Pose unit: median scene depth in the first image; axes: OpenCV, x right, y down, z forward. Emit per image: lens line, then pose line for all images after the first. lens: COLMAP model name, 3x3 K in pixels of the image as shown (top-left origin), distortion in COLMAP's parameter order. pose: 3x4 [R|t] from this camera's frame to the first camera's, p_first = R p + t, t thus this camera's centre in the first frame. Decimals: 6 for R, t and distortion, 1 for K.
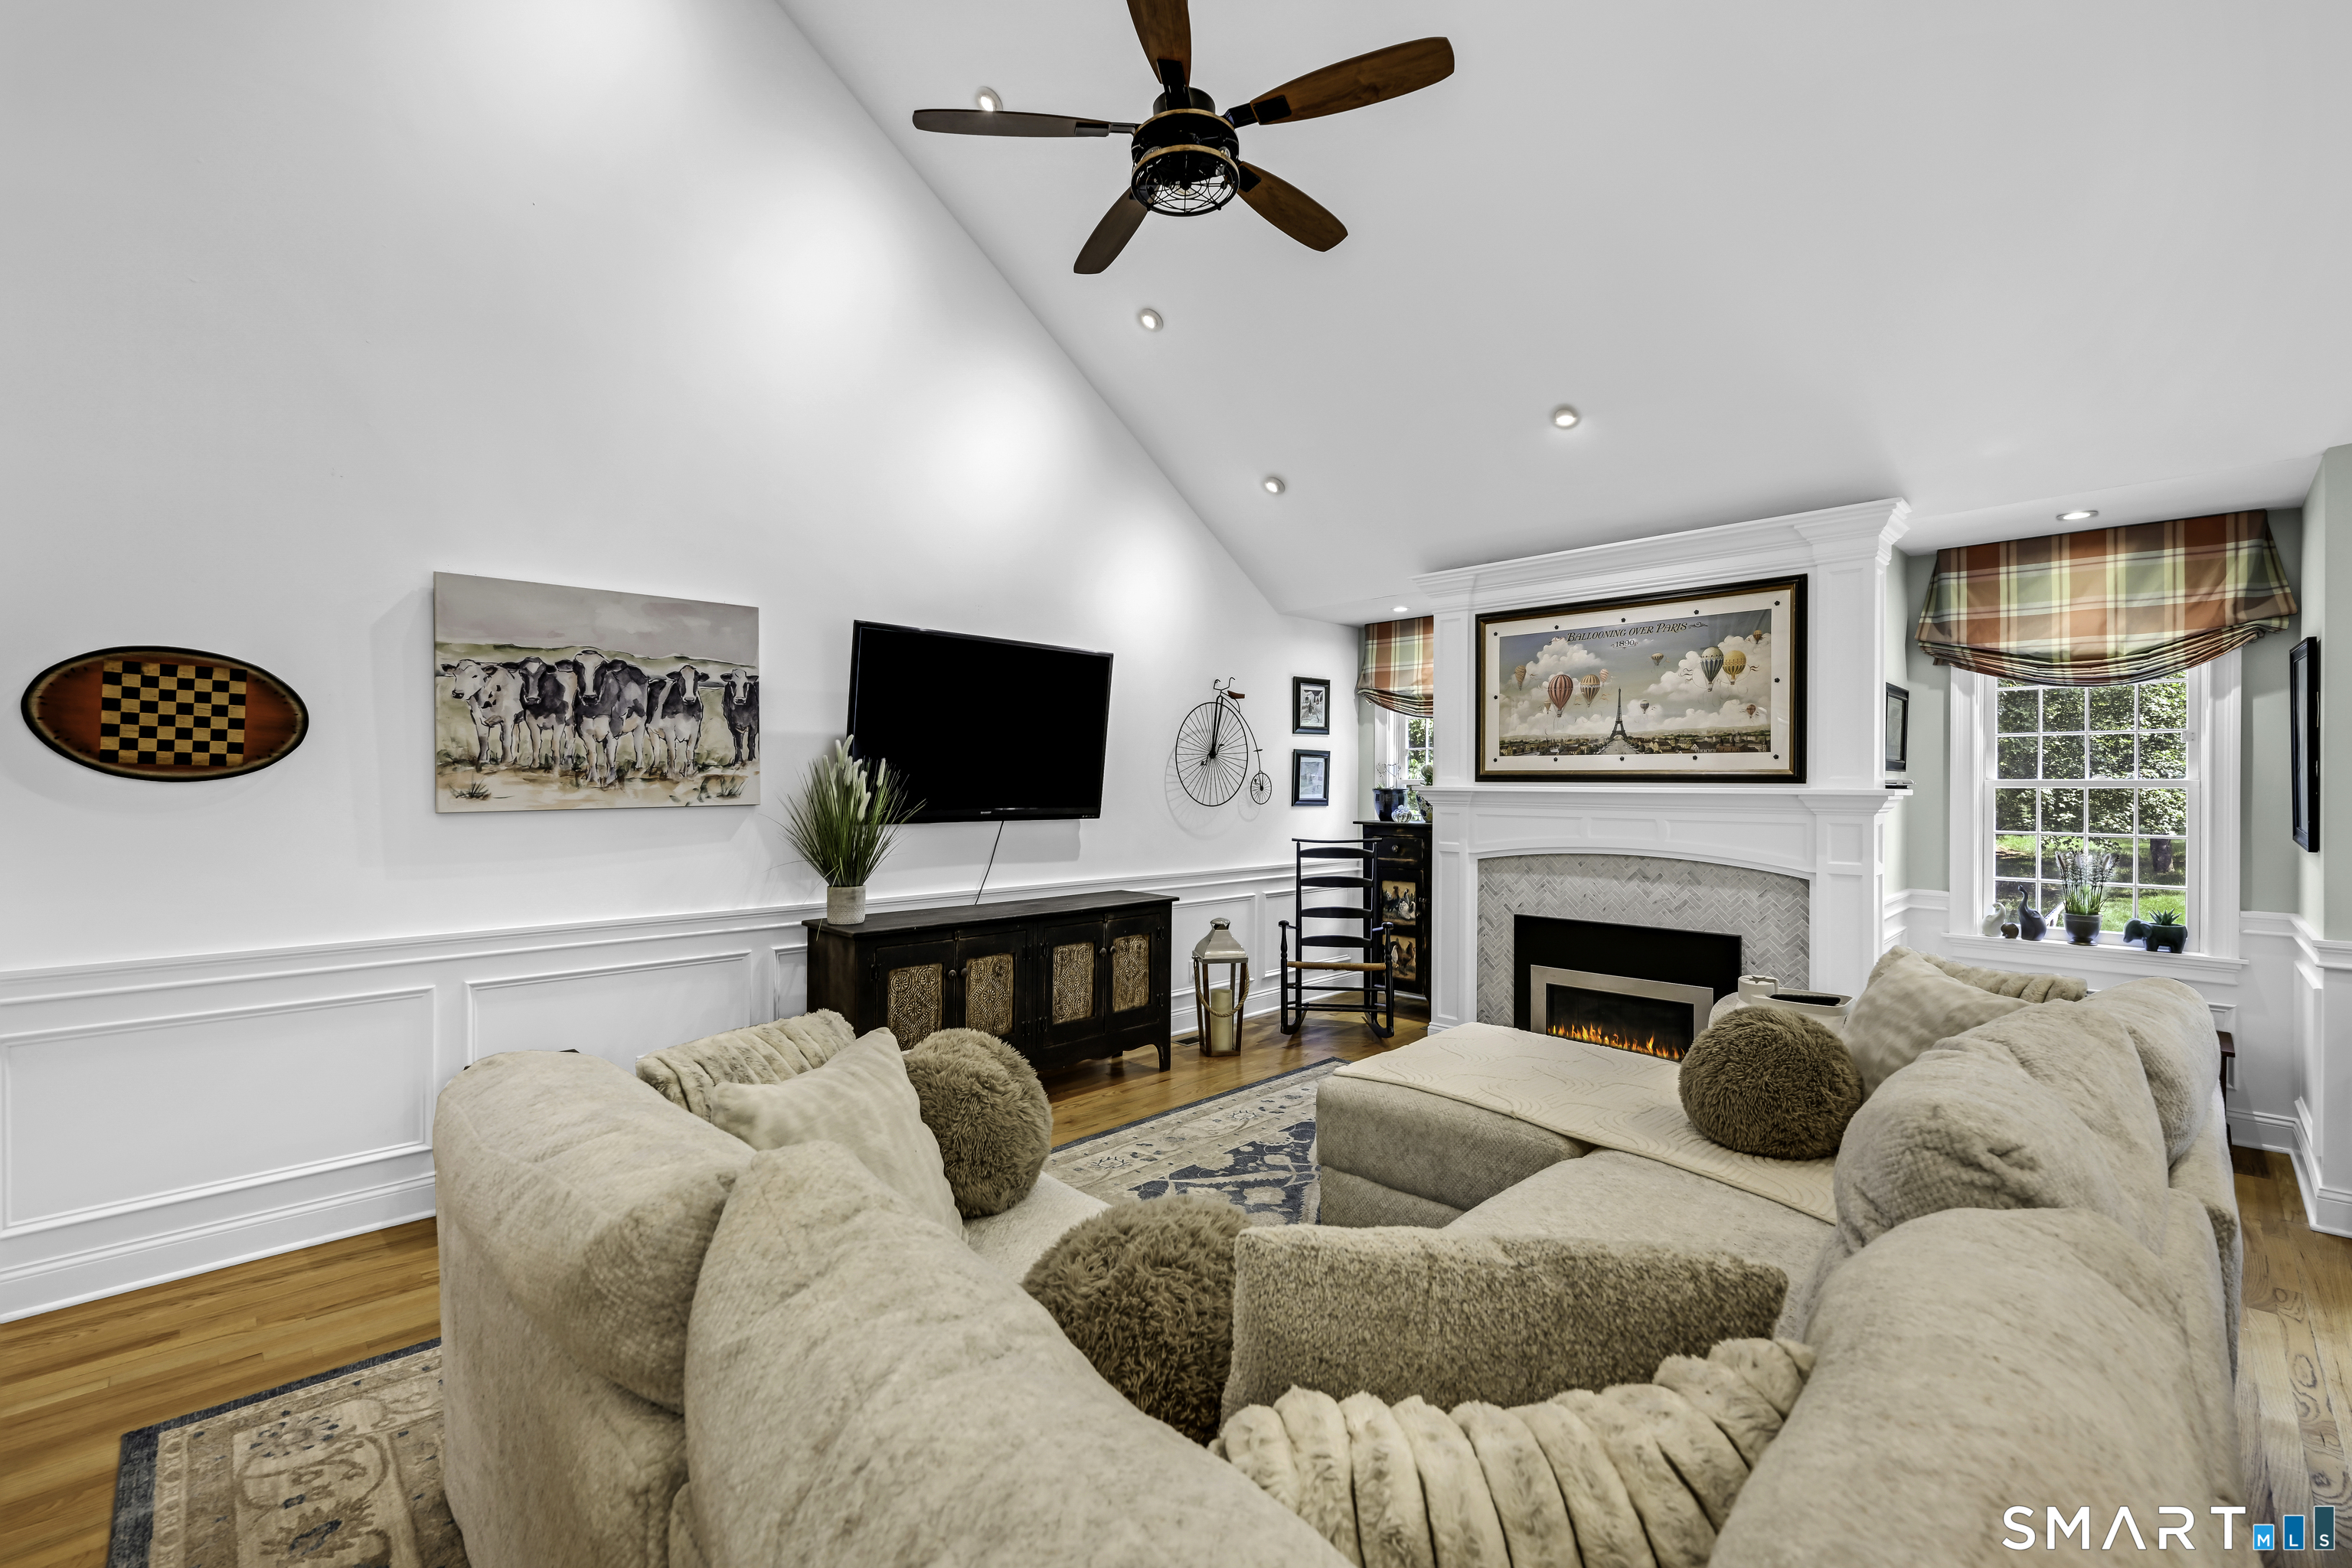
lens RADIAL K [[1003.5, 0, 1186.1], [0, 1003.5, 783.5], [0, 0, 1]] dist [-0.001792, 0.000160]
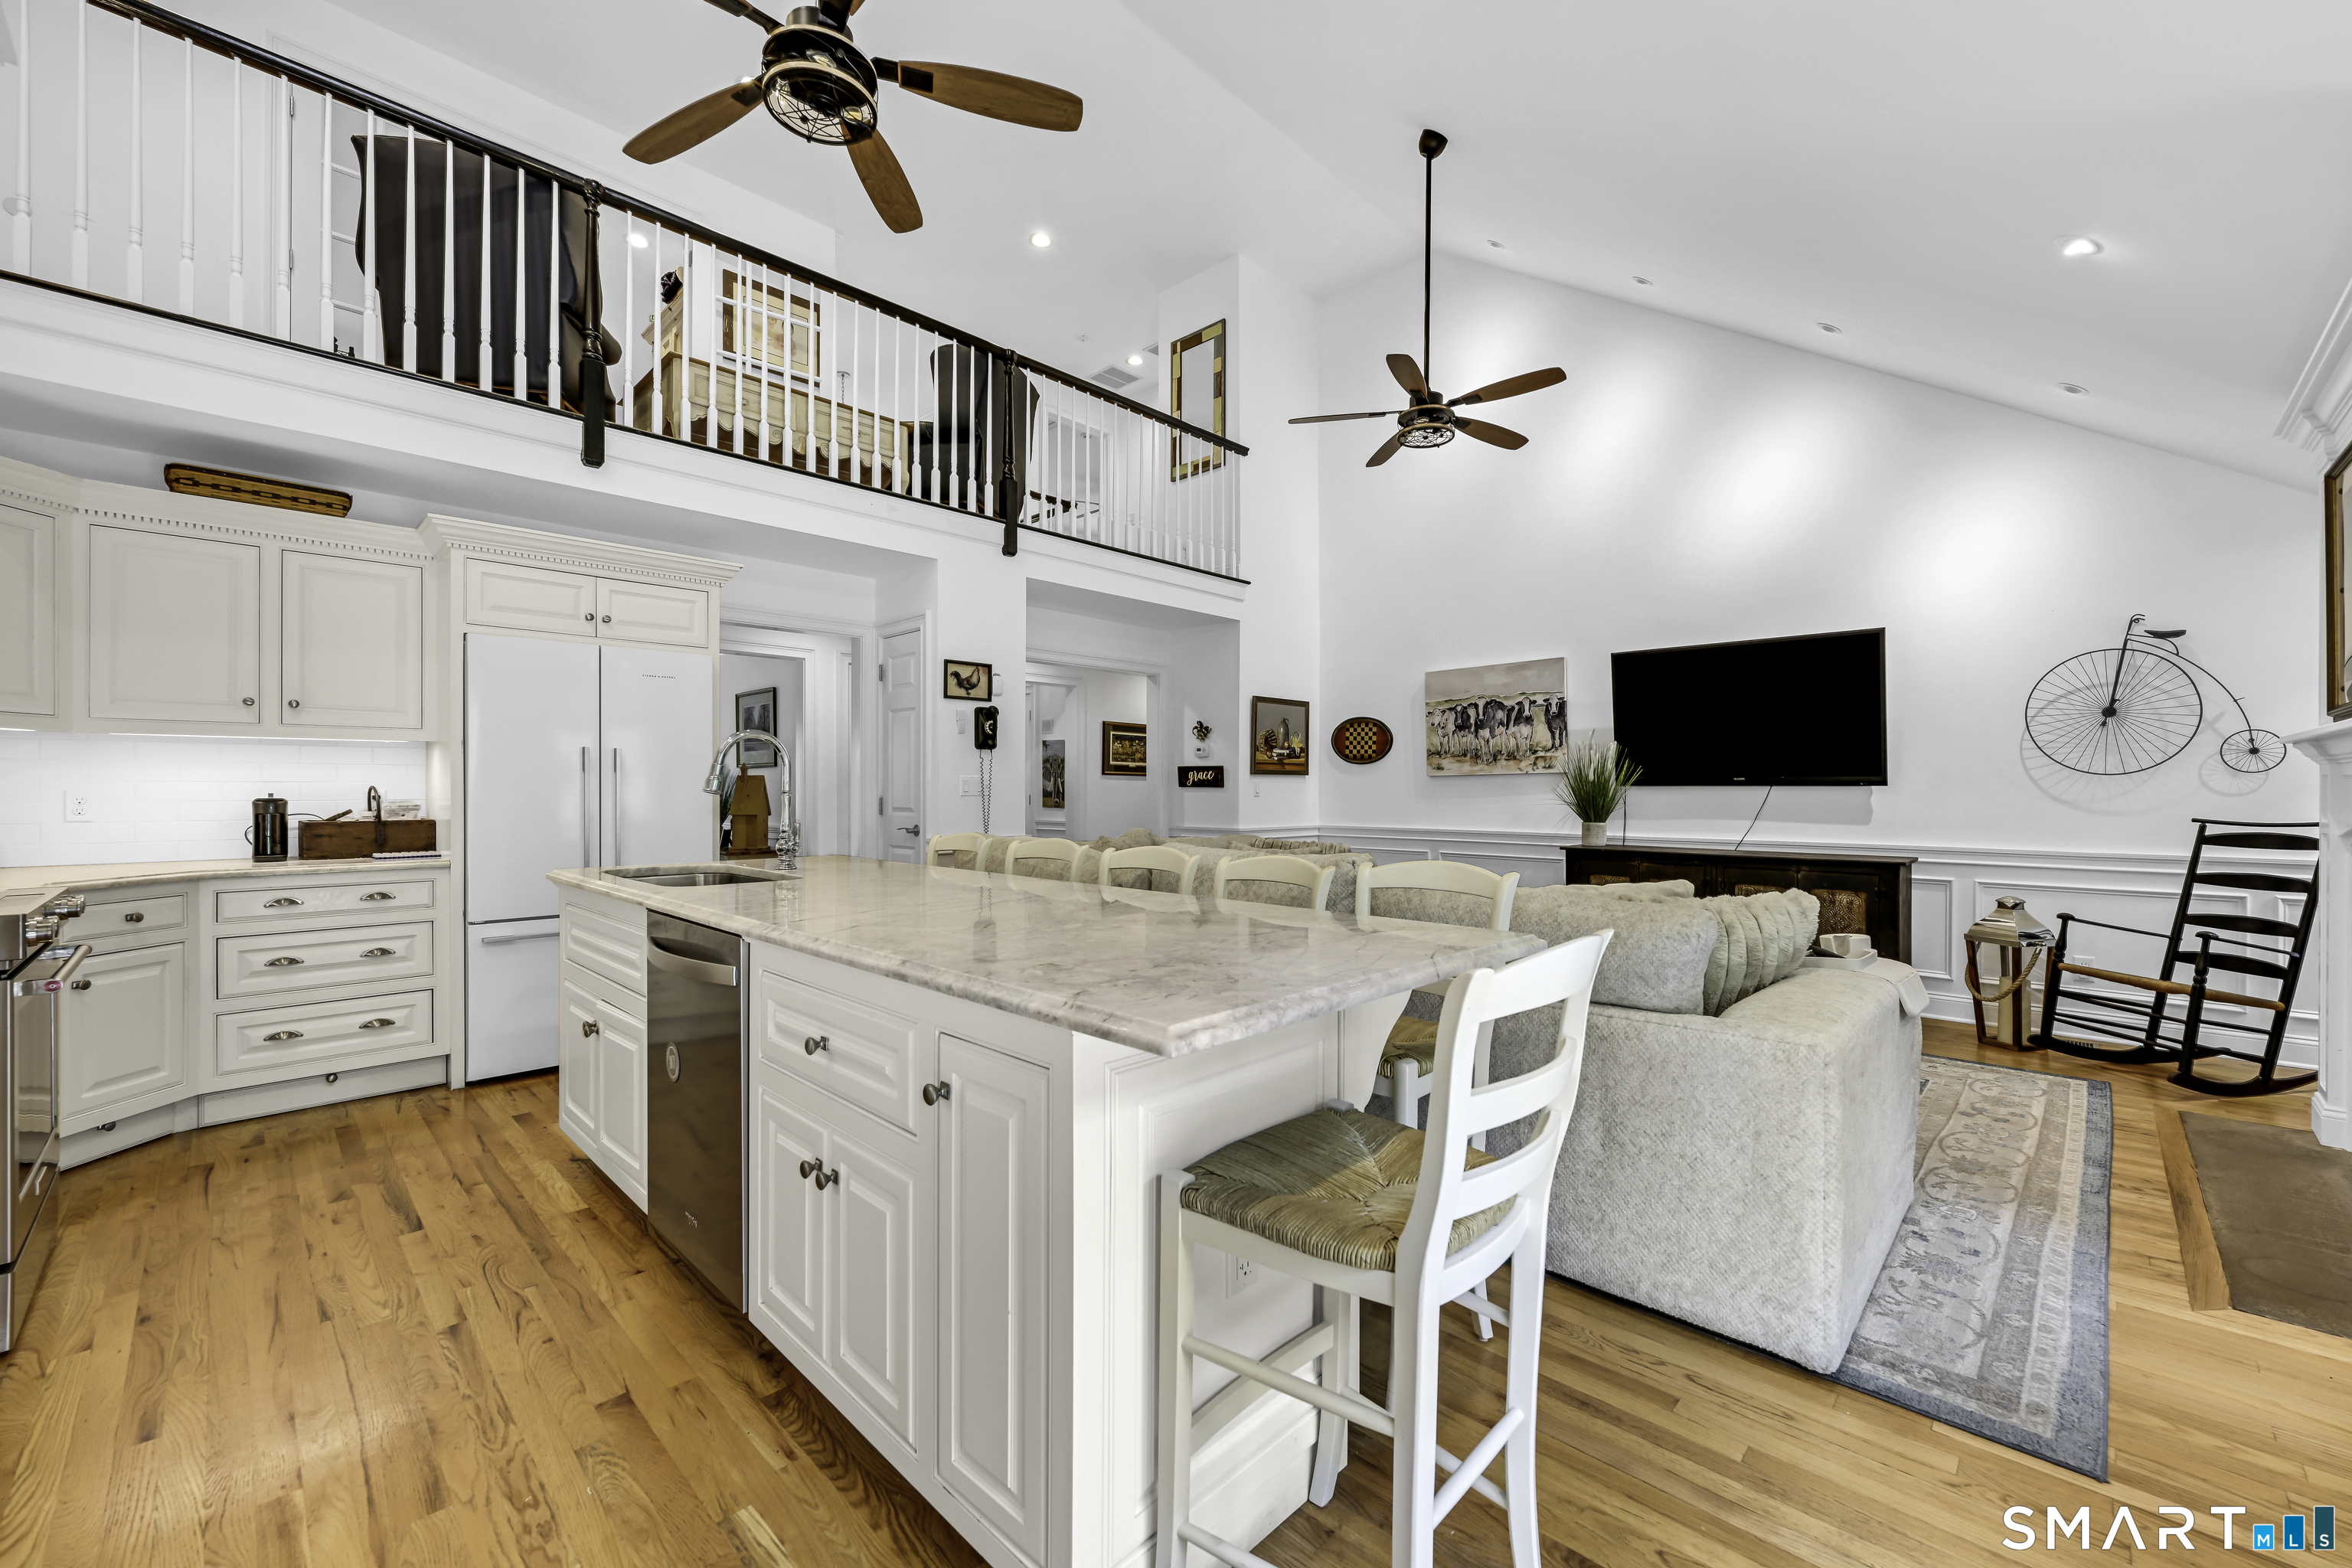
lens RADIAL K [[939.2, 0, 1171.7], [0, 939.2, 791.4], [0, 0, 1]] dist [0.000722, 0.000204]
pose [[0.003777, -0.001740, -0.999991, 1.175919], [-0.001806, 0.999997, -0.001747, 0.057421], [0.999991, 0.001813, 0.003774, 0.329786]]
